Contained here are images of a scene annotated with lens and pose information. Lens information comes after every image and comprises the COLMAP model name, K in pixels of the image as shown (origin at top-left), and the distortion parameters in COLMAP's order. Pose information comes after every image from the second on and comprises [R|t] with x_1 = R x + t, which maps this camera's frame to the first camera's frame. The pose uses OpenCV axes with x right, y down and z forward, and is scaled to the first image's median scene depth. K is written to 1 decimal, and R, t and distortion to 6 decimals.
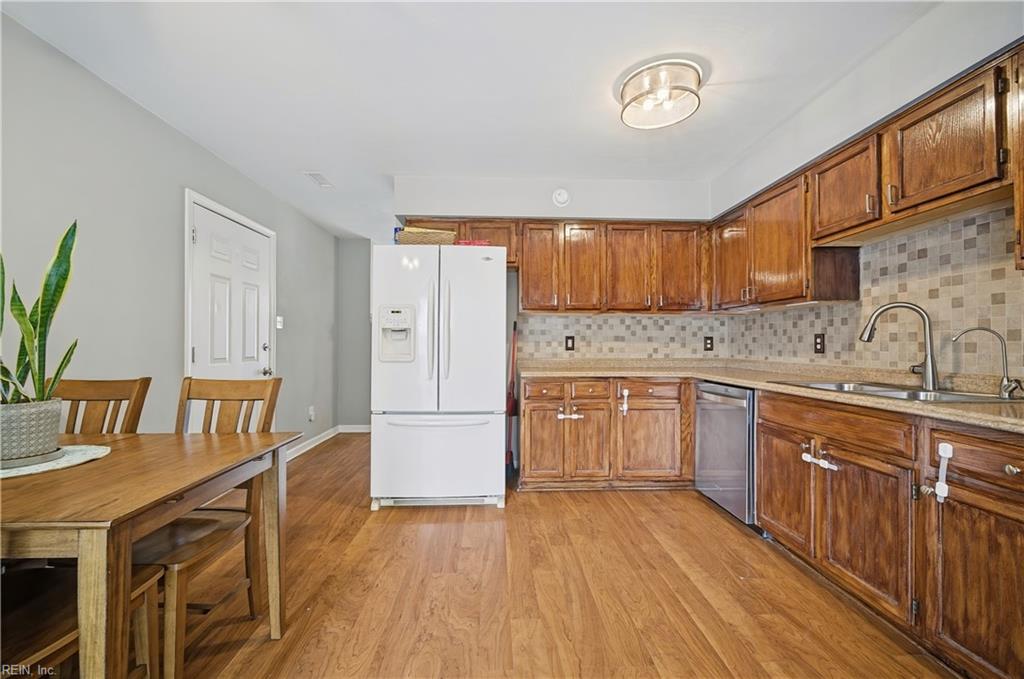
lens RADIAL K [[404.9, 0, 502.3], [0, 404.9, 342.2], [0, 0, 1]] dist [-0.004438, 0.001675]
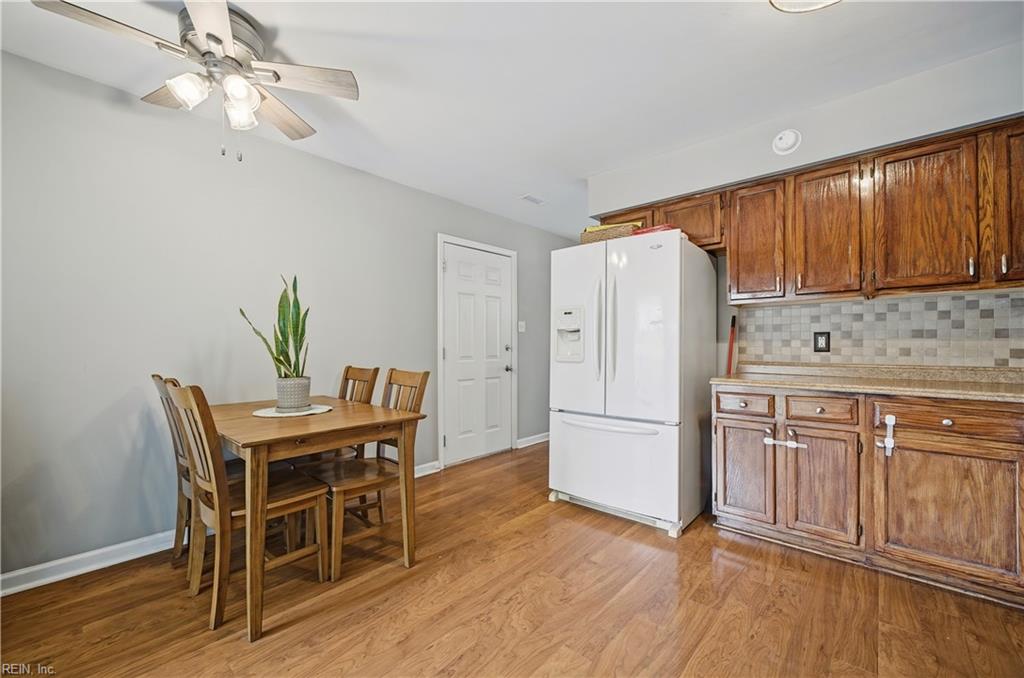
lens RADIAL K [[404.9, 0, 510.4], [0, 404.9, 344.3], [0, 0, 1]] dist [-0.004438, 0.001675]
pose [[0.723559, -0.005841, -0.690238, 0.311543], [0.008314, 0.999965, 0.000254, 0.001974], [0.690213, -0.005922, 0.723582, 0.142322]]
